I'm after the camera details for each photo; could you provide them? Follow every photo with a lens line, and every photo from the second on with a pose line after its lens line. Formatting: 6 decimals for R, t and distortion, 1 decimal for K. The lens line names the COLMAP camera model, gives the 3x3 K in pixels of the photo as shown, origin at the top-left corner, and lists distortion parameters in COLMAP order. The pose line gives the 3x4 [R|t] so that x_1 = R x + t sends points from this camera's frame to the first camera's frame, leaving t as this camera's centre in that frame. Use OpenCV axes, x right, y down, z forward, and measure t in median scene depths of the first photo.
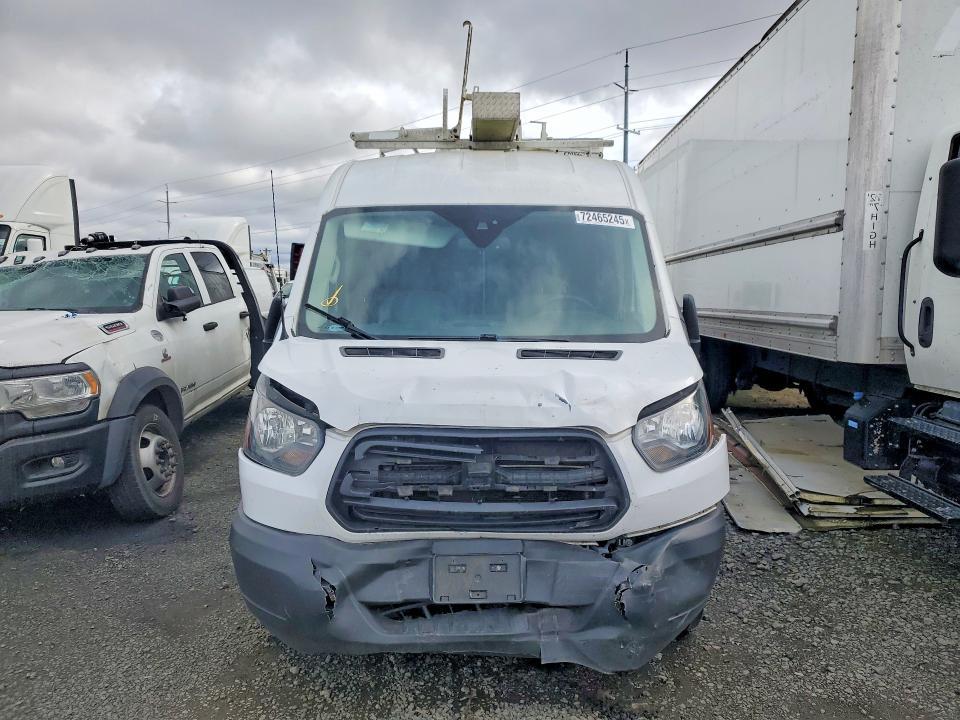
lens RADIAL K [[768.5, 0, 507.7], [0, 768.5, 360.0], [0, 0, 1]] dist [0.028541, 0.008770]
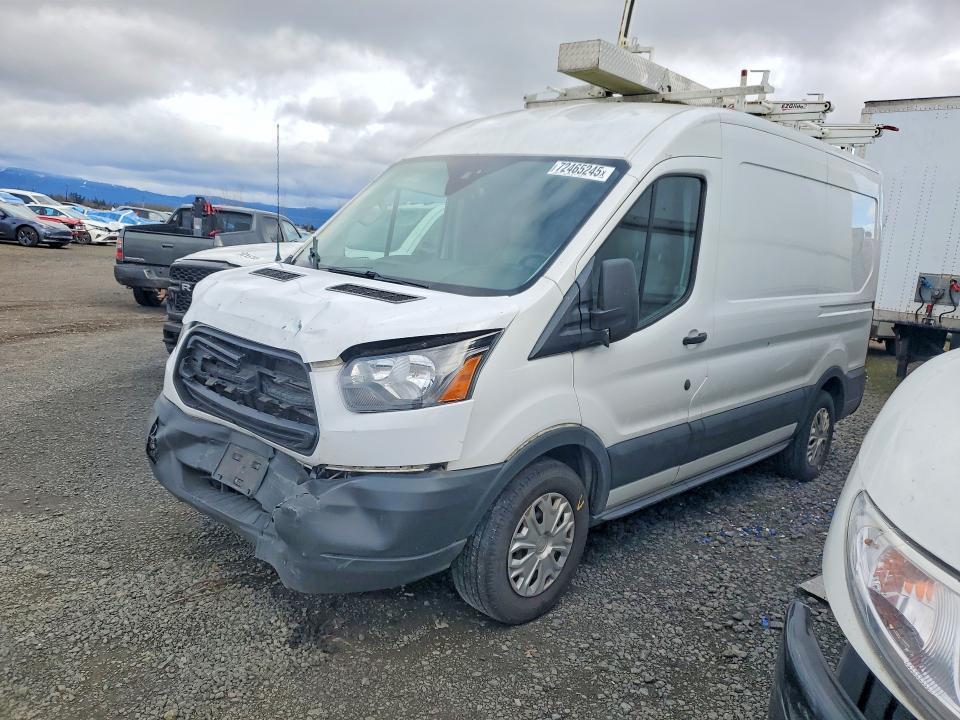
lens RADIAL K [[768.5, 0, 520.8], [0, 768.5, 367.0], [0, 0, 1]] dist [0.028541, 0.008770]
pose [[0.734730, 0.170221, -0.656656, 0.820113], [-0.153188, 0.984634, 0.083839, -0.023575], [0.660837, 0.038992, 0.749516, 0.328163]]
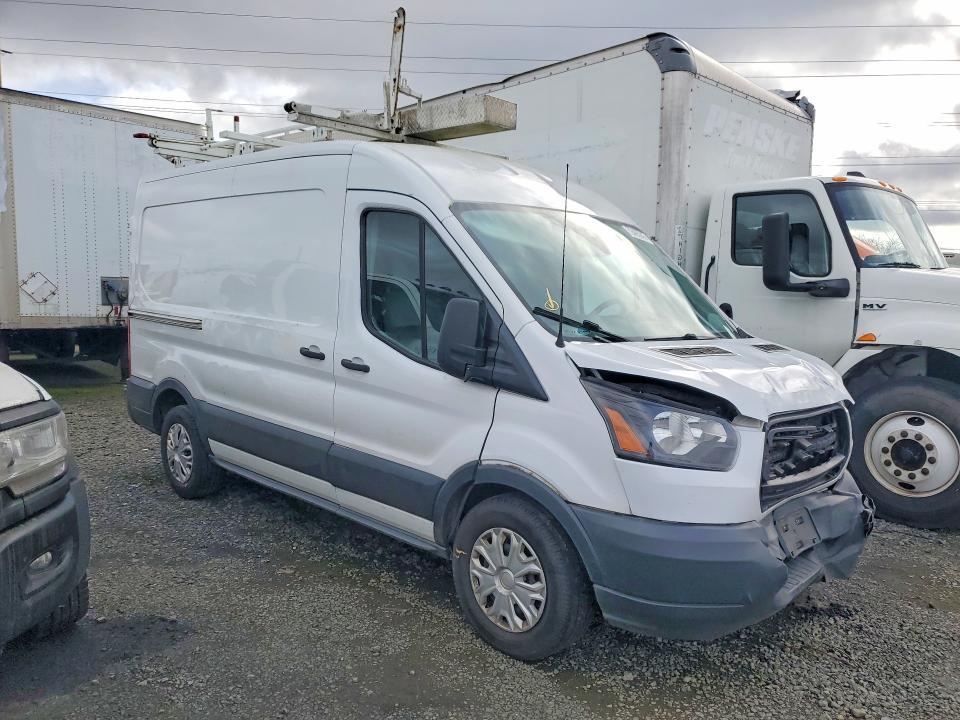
lens RADIAL K [[768.5, 0, 479.2], [0, 768.5, 360.9], [0, 0, 1]] dist [0.028541, 0.008770]
pose [[0.690899, -0.049098, 0.721282, -0.970162], [0.048043, 0.998604, 0.021956, -0.030389], [-0.721353, 0.019484, 0.692293, 0.391887]]
